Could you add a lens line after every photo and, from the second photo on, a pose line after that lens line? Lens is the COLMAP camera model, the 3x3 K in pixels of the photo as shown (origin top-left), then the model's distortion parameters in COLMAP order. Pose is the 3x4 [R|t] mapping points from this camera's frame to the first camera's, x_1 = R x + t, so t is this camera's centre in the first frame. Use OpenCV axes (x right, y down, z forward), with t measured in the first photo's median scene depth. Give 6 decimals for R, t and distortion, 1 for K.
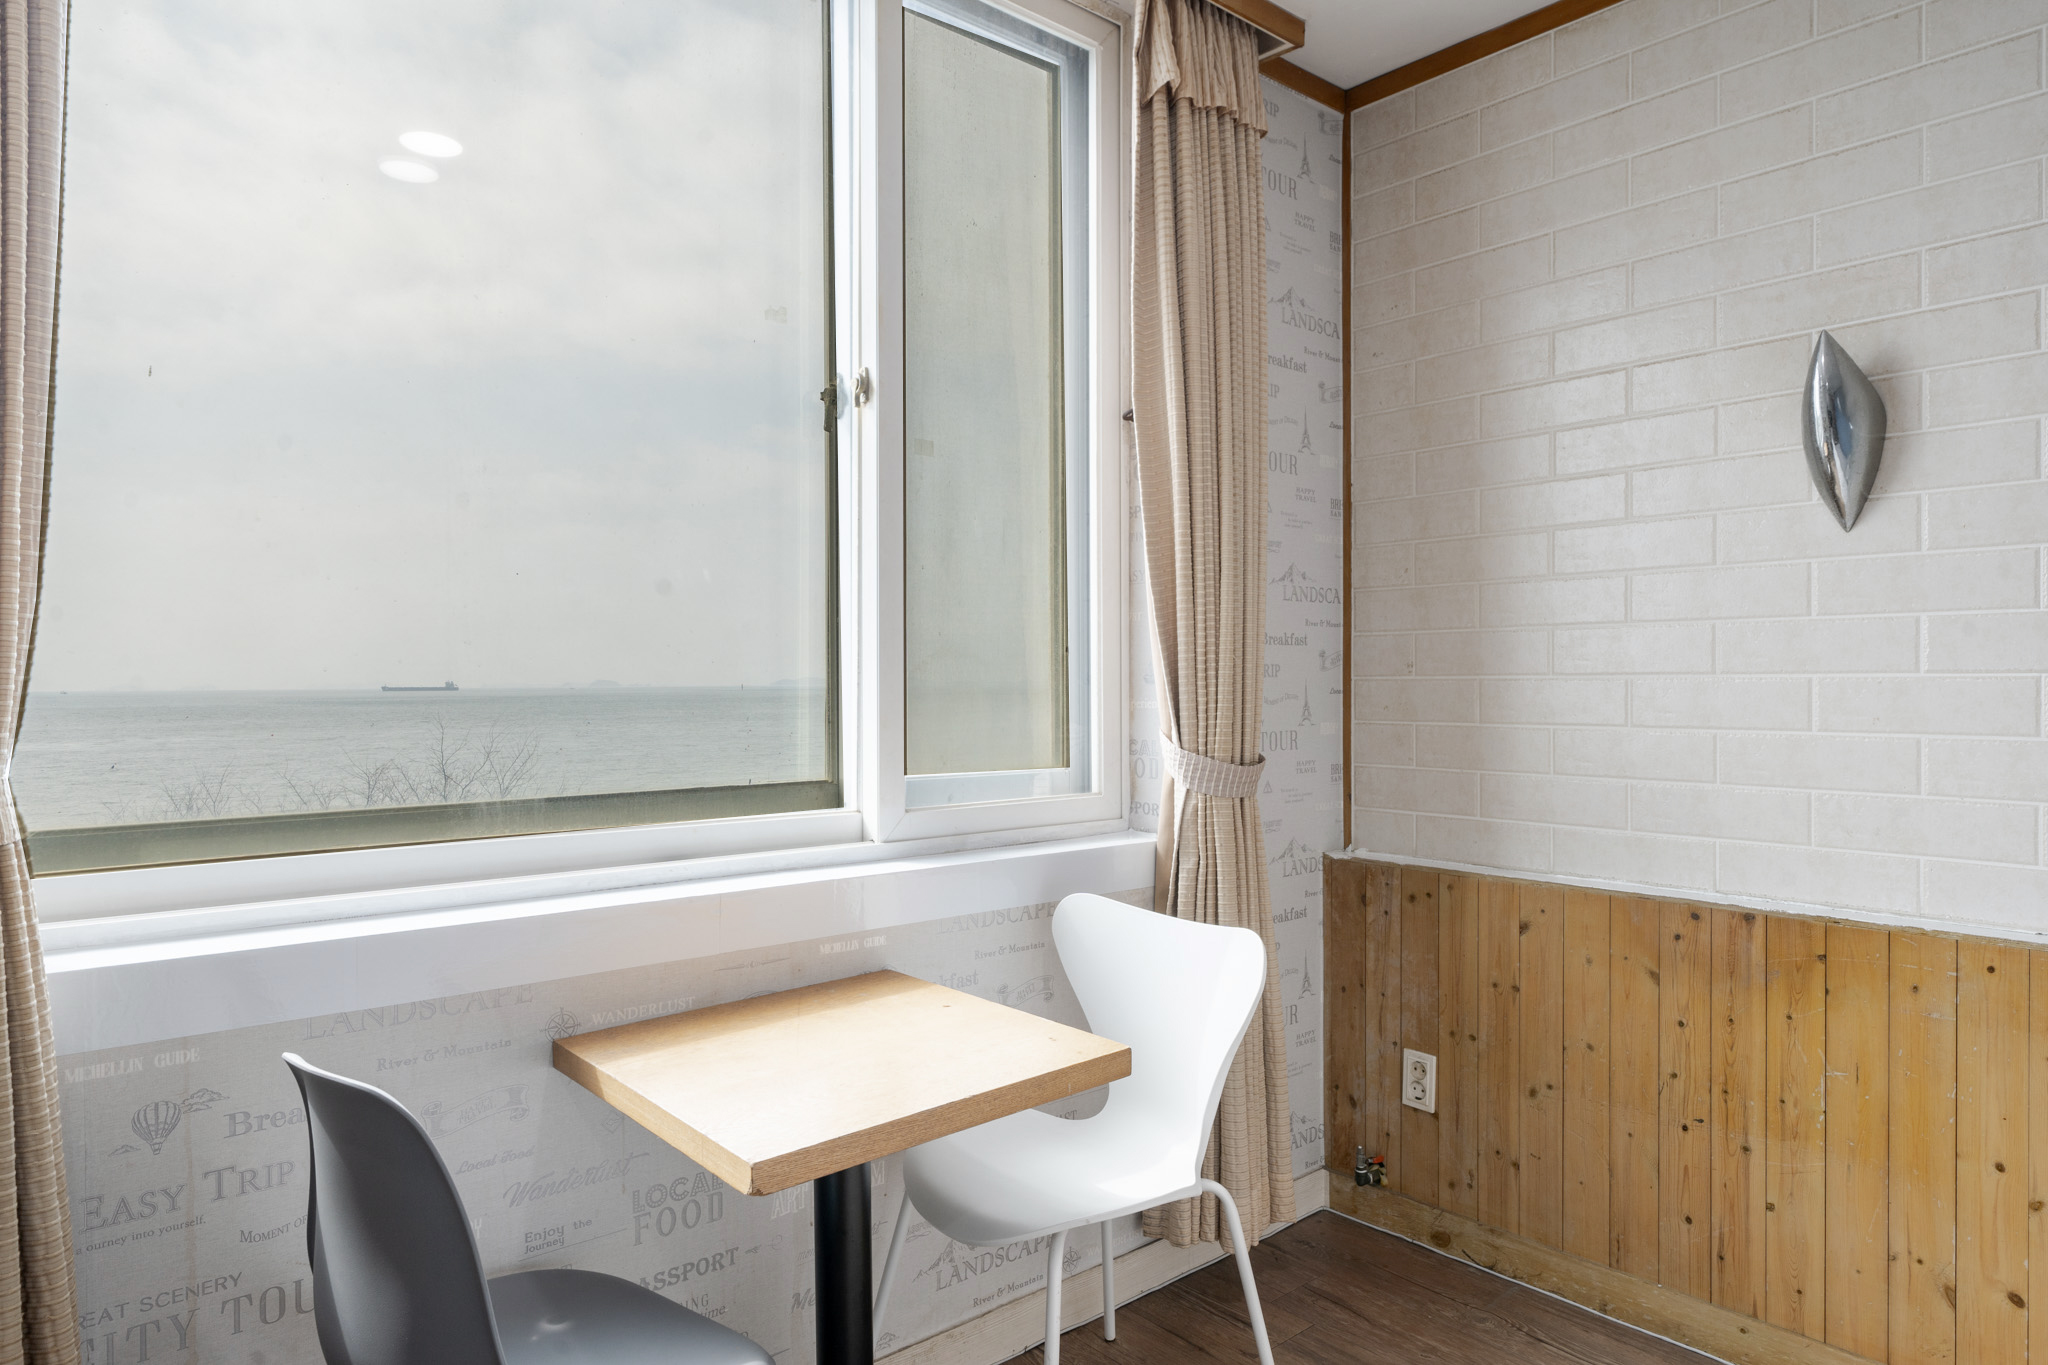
lens RADIAL K [[1246.7, 0, 1061.2], [0, 1246.7, 680.8], [0, 0, 1]] dist [0.008920, -0.002682]
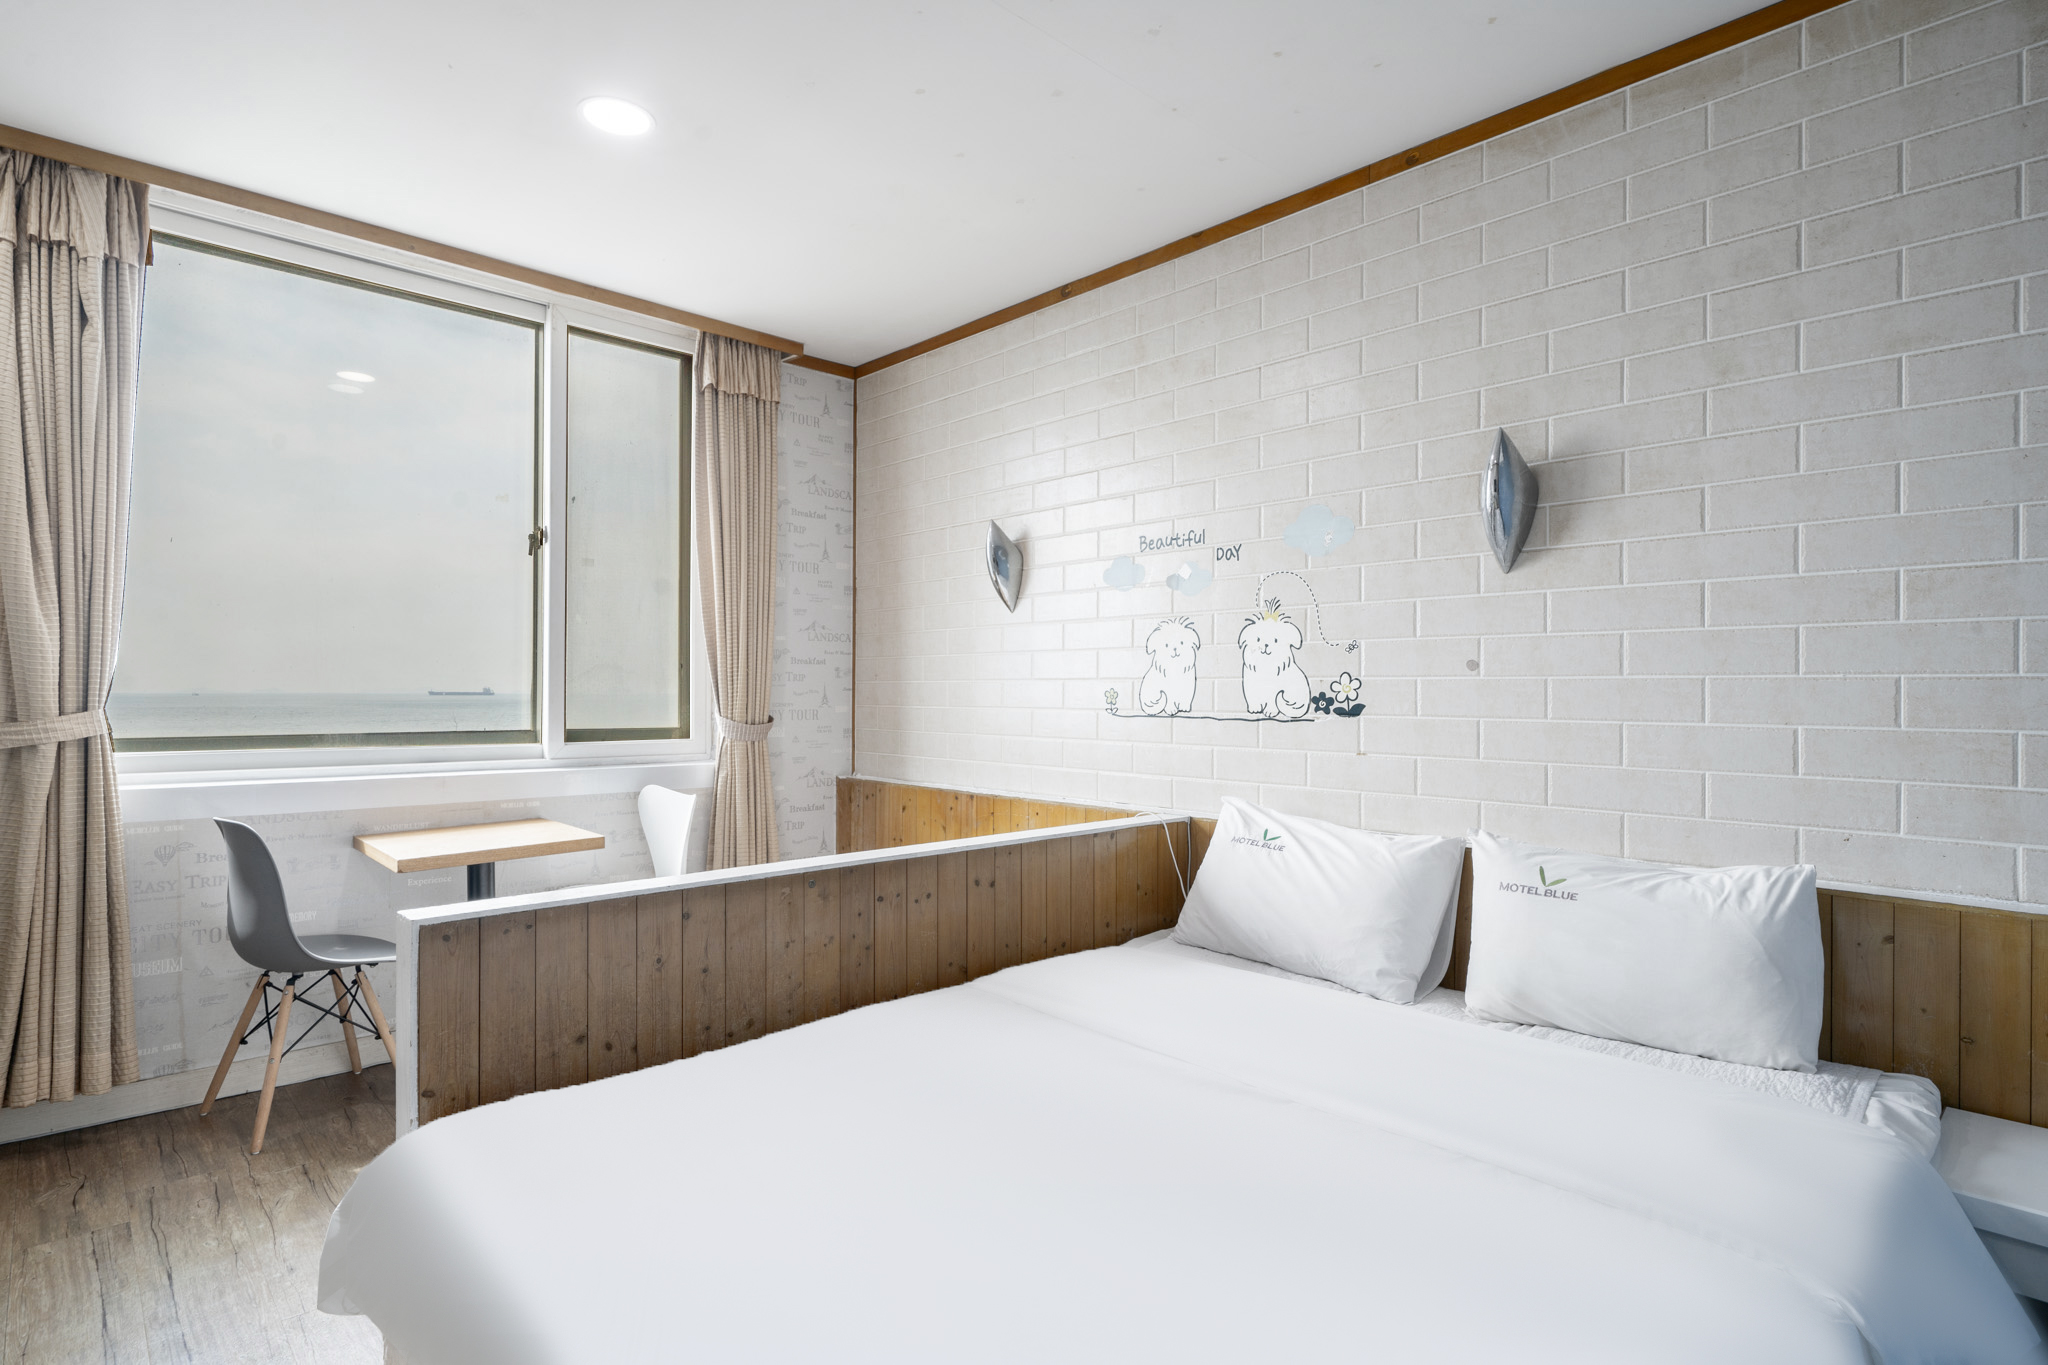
lens RADIAL K [[1012.5, 0, 1024.0], [0, 1012.5, 682.5], [0, 0, 1]] dist [0.016036, -0.000498]
pose [[0.999333, 0.007294, 0.035783, 0.494248], [-0.006973, 0.999934, -0.009078, 0.011790], [-0.035847, 0.008823, 0.999318, -0.597085]]
